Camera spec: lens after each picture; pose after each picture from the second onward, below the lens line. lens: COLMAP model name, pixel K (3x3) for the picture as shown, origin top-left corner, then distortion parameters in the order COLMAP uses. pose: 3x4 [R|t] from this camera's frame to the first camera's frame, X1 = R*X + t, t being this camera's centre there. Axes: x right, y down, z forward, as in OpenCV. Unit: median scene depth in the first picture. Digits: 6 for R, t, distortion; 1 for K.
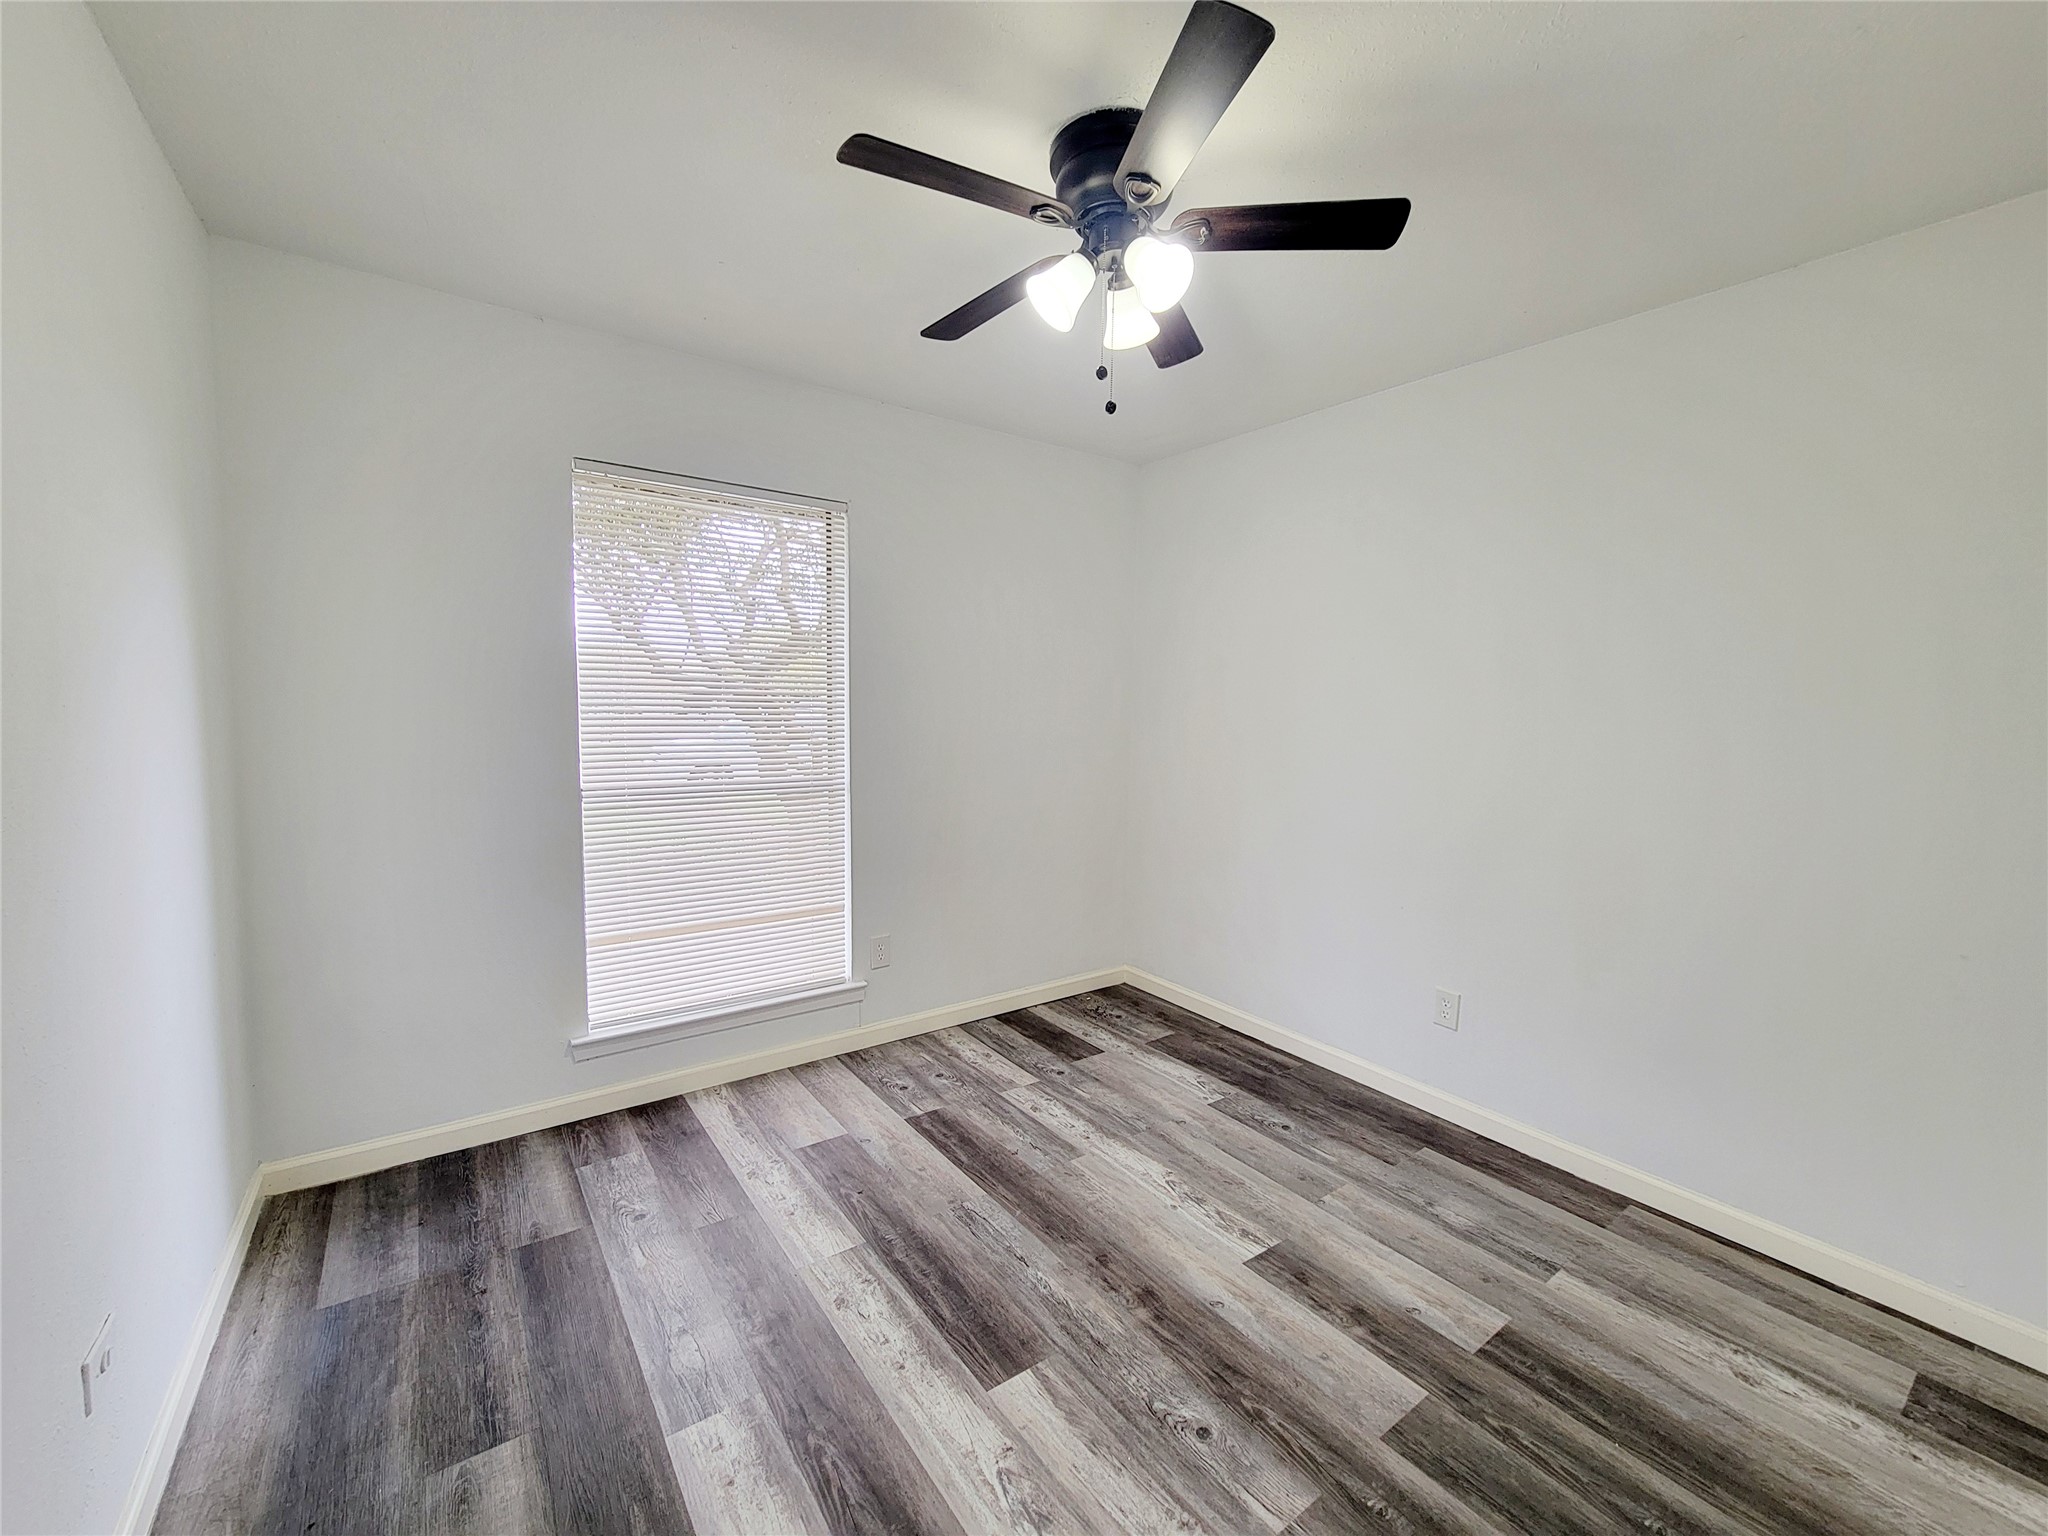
lens RADIAL K [[839.4, 0, 1022.2], [0, 839.4, 760.6], [0, 0, 1]] dist [-0.003848, -0.000444]
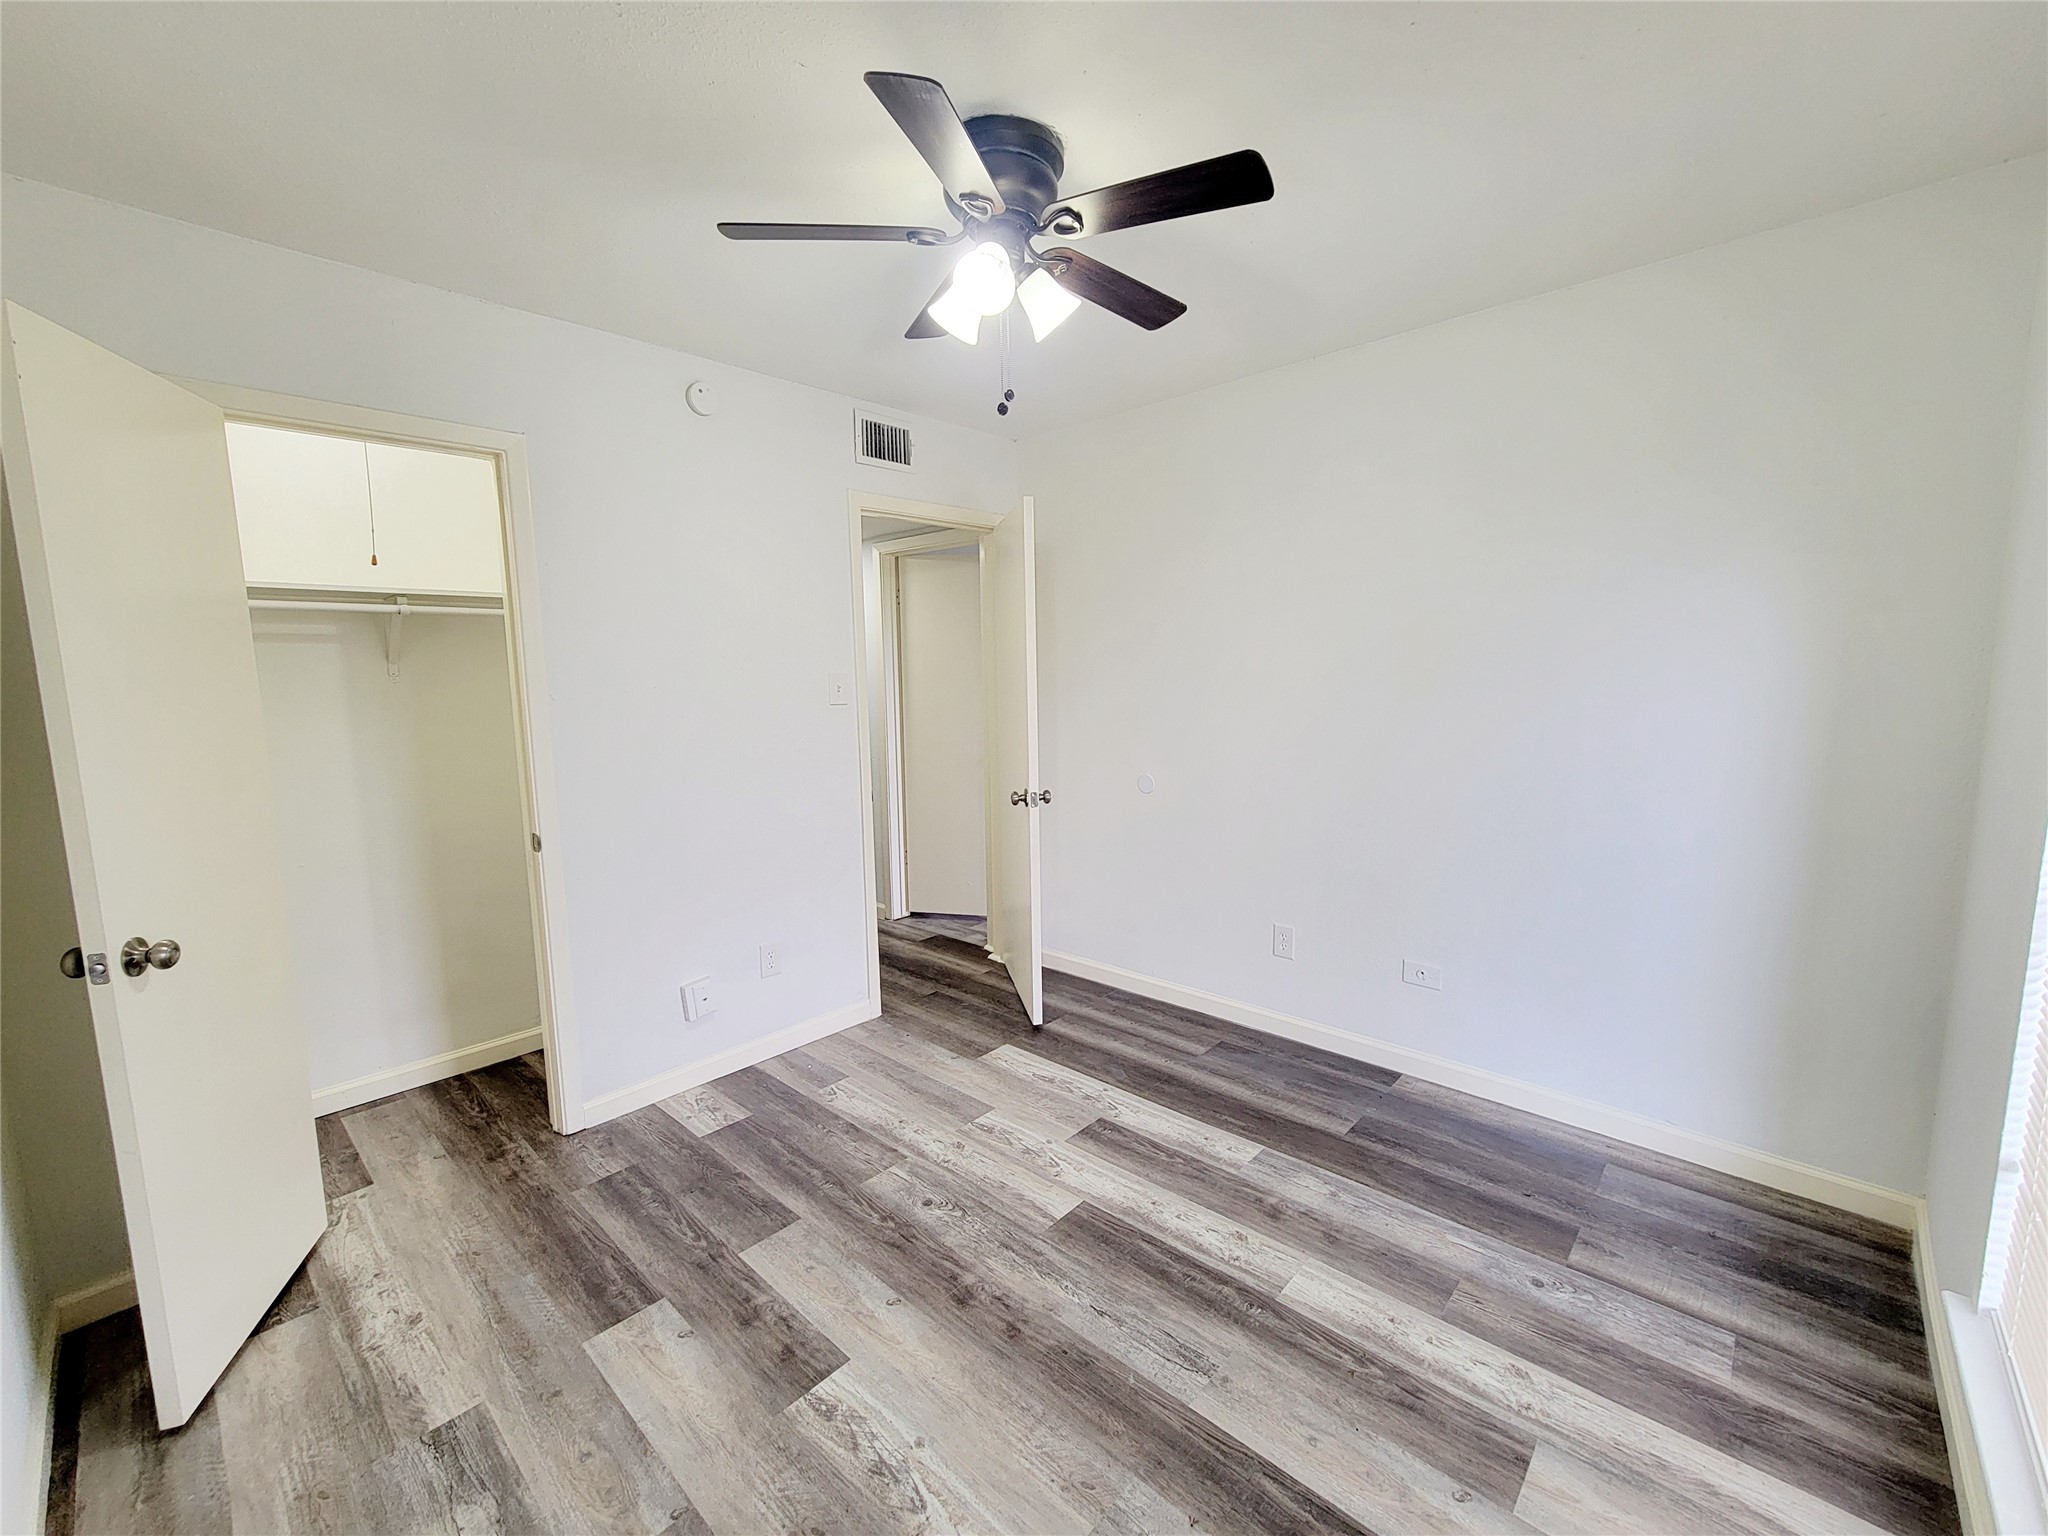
lens RADIAL K [[839.4, 0, 1025.2], [0, 839.4, 772.3], [0, 0, 1]] dist [-0.003848, -0.000444]
pose [[-0.980846, 0.022188, -0.193517, 0.260542], [-0.014059, 0.982835, 0.183948, -0.152501], [0.194277, 0.183145, -0.963698, 1.889637]]
